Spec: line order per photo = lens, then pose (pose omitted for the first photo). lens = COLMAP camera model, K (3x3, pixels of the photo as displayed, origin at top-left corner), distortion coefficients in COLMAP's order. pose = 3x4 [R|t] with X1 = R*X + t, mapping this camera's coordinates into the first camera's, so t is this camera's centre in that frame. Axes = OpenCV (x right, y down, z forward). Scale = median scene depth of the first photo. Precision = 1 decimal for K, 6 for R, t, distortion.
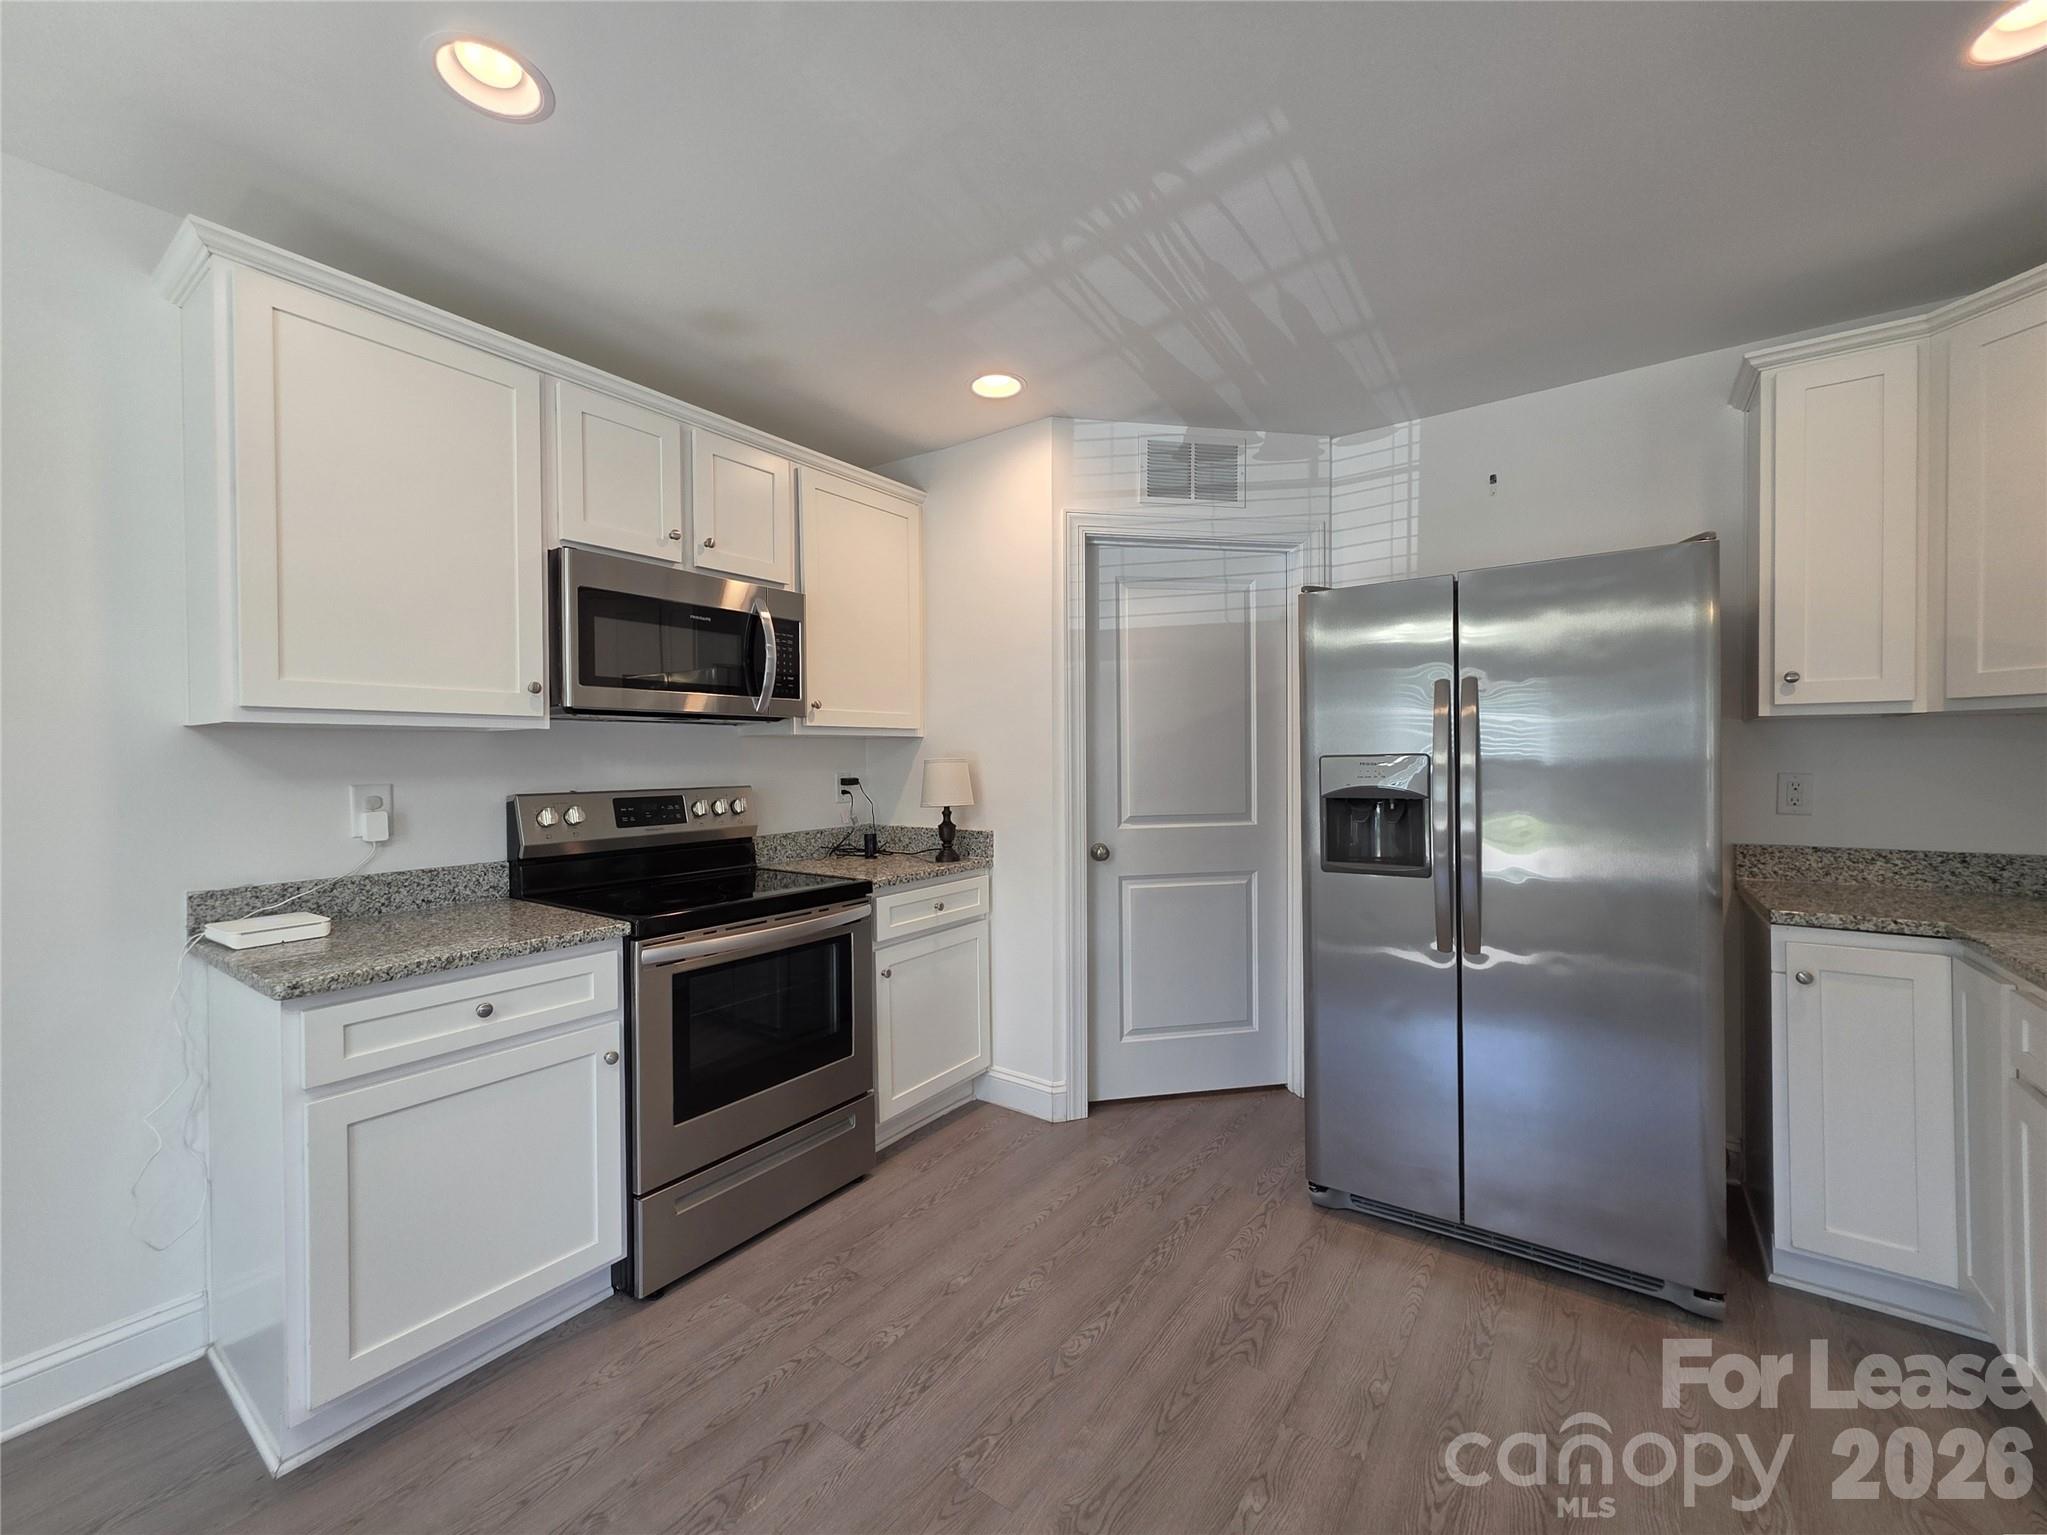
lens RADIAL K [[823.2, 0, 1027.4], [0, 823.2, 766.9], [0, 0, 1]] dist [0.007389, -0.001648]
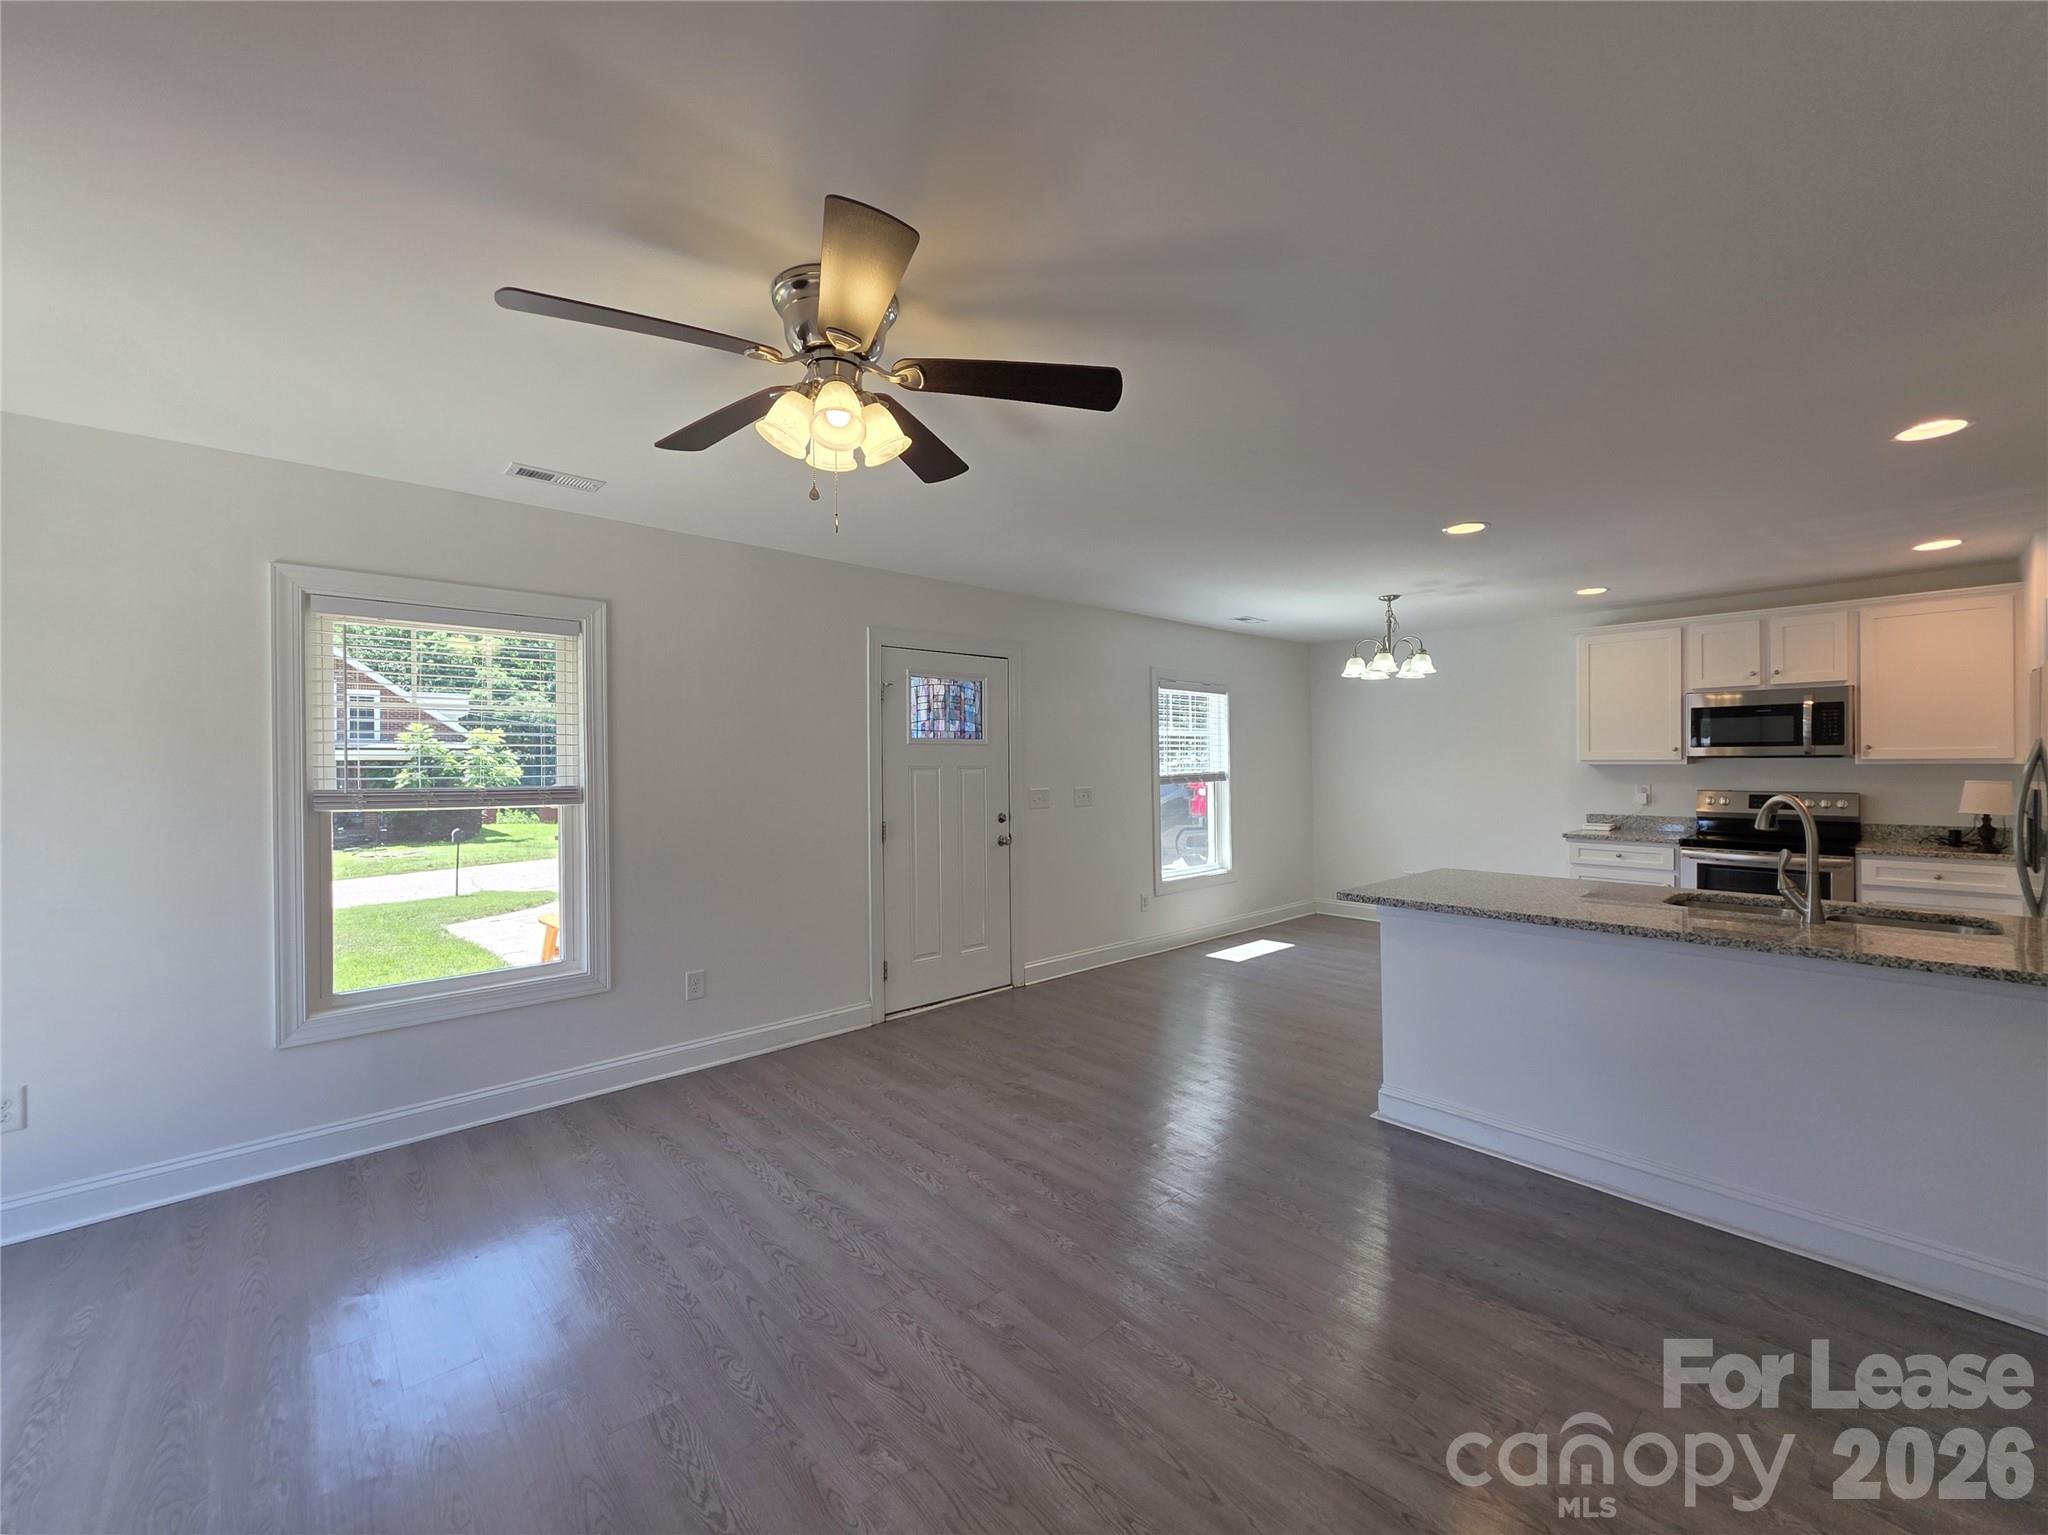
lens RADIAL K [[823.6, 0, 1033.5], [0, 823.6, 777.3], [0, 0, 1]] dist [0.007389, -0.001648]
pose [[-0.201488, 0.028258, -0.979083, 1.927007], [-0.001026, 0.999577, 0.029061, -0.065850], [0.979490, 0.006860, -0.201374, -0.374996]]
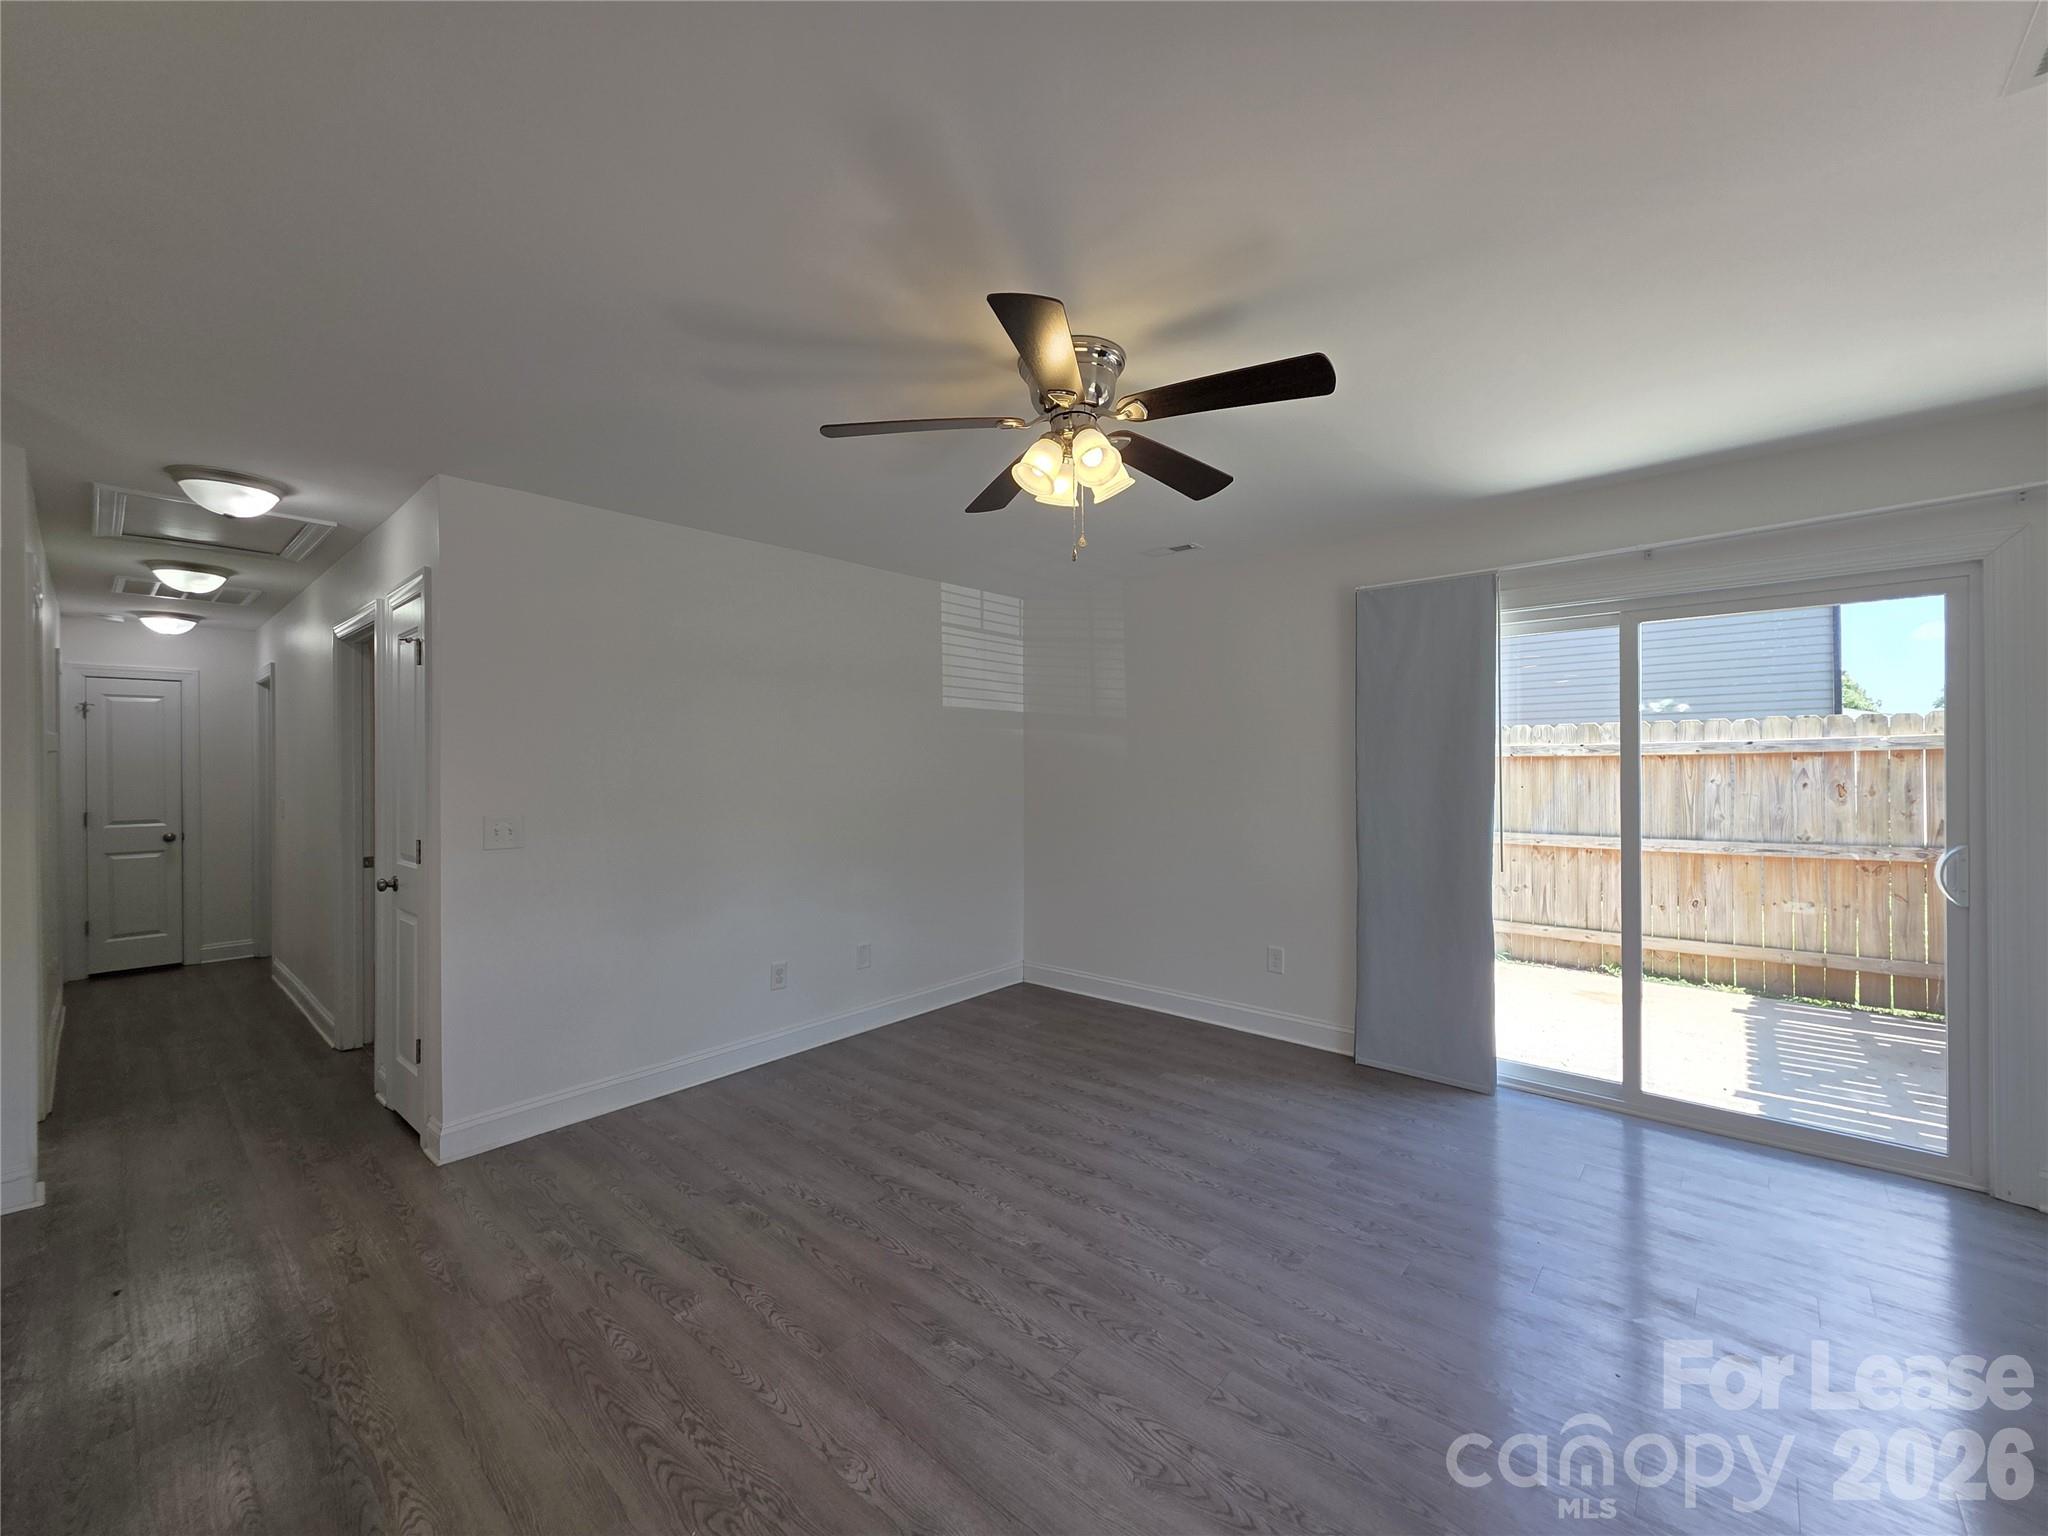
lens RADIAL K [[823.6, 0, 1020.1], [0, 823.6, 764.8], [0, 0, 1]] dist [0.007389, -0.001648]
pose [[0.107633, 0.009284, 0.994147, 0.374845], [0.018882, 0.999757, -0.011381, -0.043877], [-0.994011, 0.019997, 0.107431, -0.730829]]
